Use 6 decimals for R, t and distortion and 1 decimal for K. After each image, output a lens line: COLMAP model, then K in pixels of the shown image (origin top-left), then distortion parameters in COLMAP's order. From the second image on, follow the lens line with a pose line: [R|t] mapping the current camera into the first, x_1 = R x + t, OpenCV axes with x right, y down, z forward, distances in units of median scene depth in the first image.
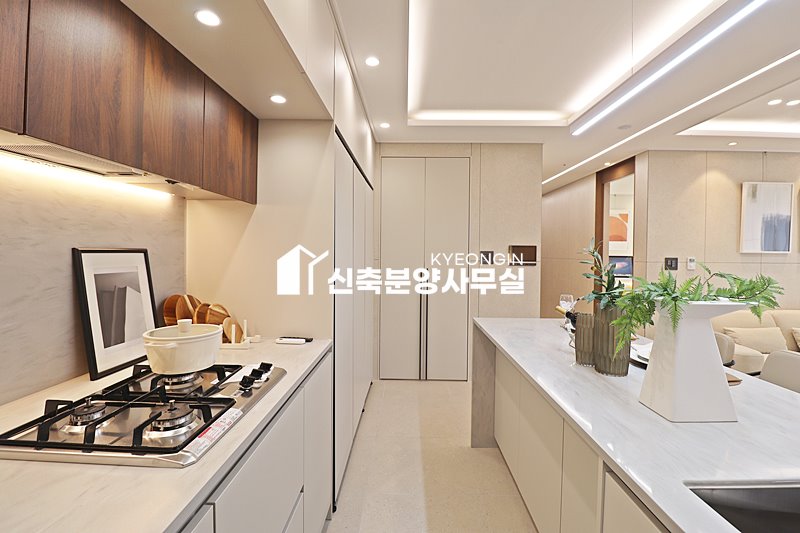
lens RADIAL K [[372.6, 0, 403.6], [0, 372.6, 259.2], [0, 0, 1]] dist [0.001620, -0.013154]
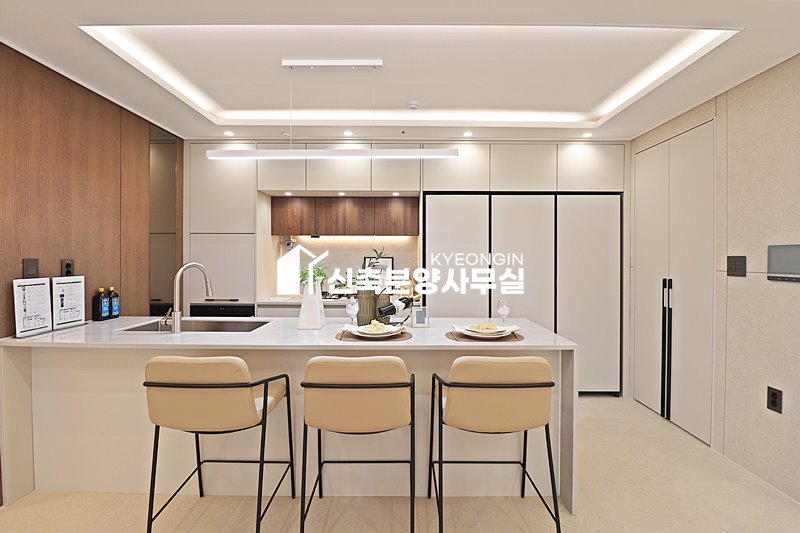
lens RADIAL K [[372.6, 0, 403.6], [0, 372.6, 259.2], [0, 0, 1]] dist [0.001620, -0.013154]
pose [[0.019160, -0.002509, -0.999813, 2.799128], [-0.023806, 0.999712, -0.002965, -0.003474], [0.999533, 0.023858, 0.019095, 1.401551]]
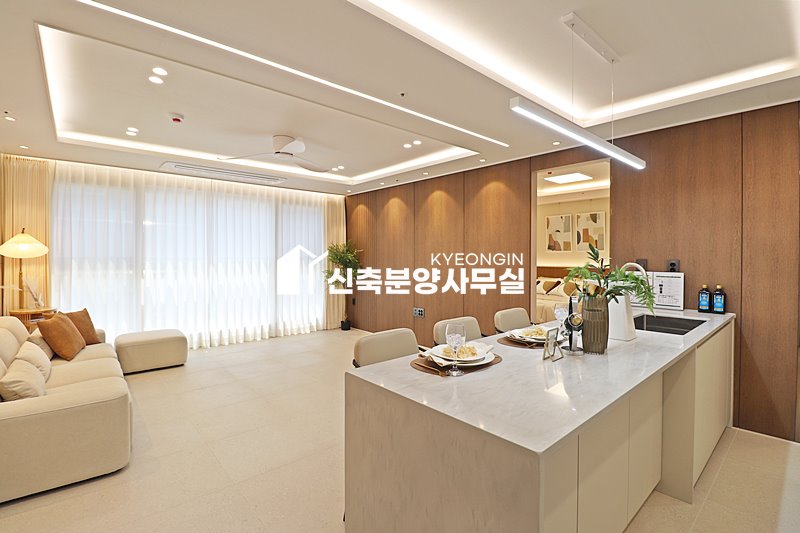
lens RADIAL K [[372.6, 0, 403.6], [0, 372.6, 259.2], [0, 0, 1]] dist [0.001620, -0.013154]
pose [[-0.674490, -0.017617, 0.738074, 0.054537], [0.007431, 0.999503, 0.030647, -0.069887], [-0.738247, 0.026156, -0.674024, 2.952769]]
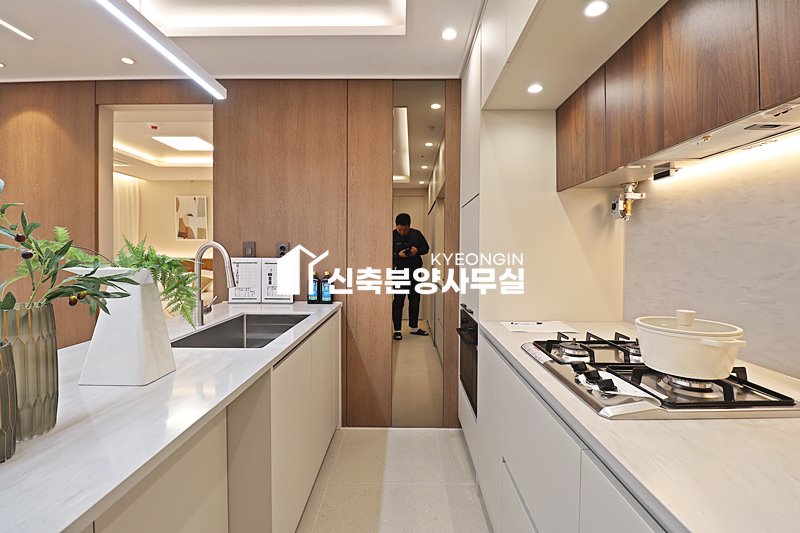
lens RADIAL K [[372.6, 0, 403.6], [0, 372.6, 259.2], [0, 0, 1]] dist [0.001620, -0.013154]
pose [[-0.999869, -0.014745, -0.006611, 0.022239], [-0.015002, 0.999059, 0.040702, 0.032372], [0.006005, 0.040796, -0.999149, 1.884070]]
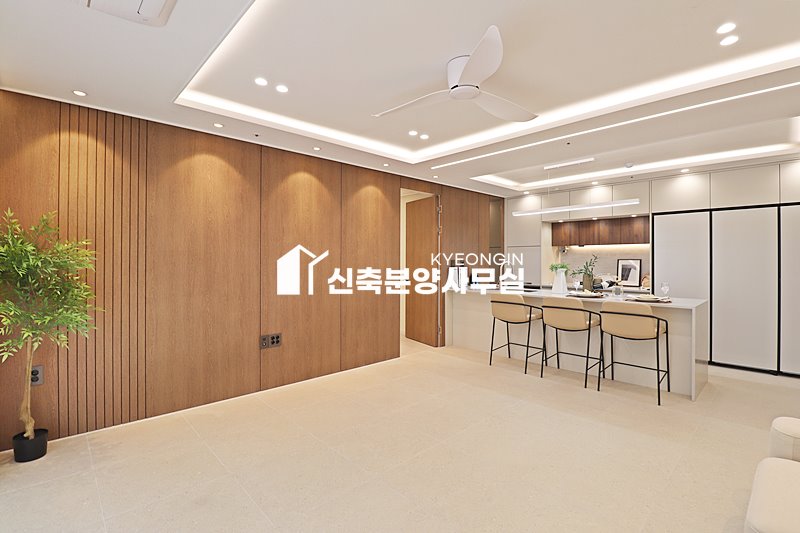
lens RADIAL K [[372.6, 0, 403.6], [0, 372.6, 259.2], [0, 0, 1]] dist [0.001620, -0.013154]
pose [[-0.709186, -0.011370, -0.704930, 4.978704], [-0.021822, 0.999745, 0.005828, 0.008423], [0.704683, 0.019517, -0.709253, 2.699330]]
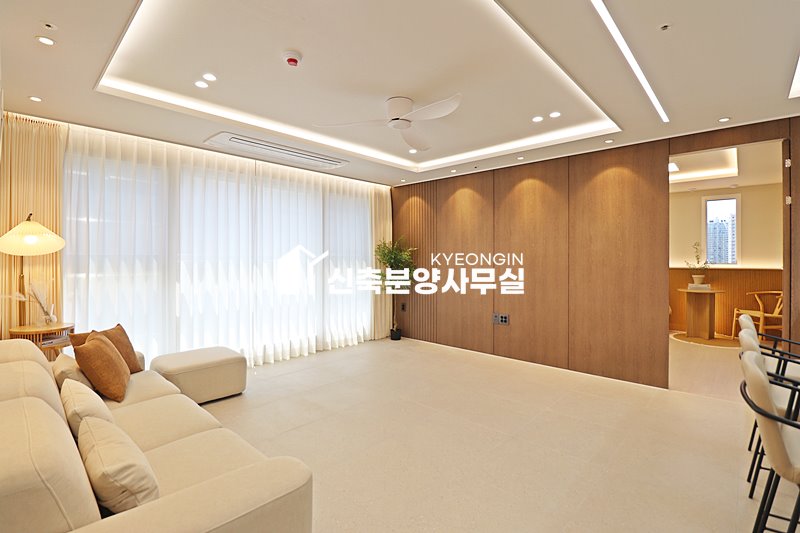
lens RADIAL K [[372.6, 0, 403.6], [0, 372.6, 259.2], [0, 0, 1]] dist [0.001620, -0.013154]
pose [[-0.743381, -0.010689, 0.668783, 1.488729], [0.007858, 0.999664, 0.024712, -0.018230], [-0.668822, 0.023626, -0.743047, 3.417202]]
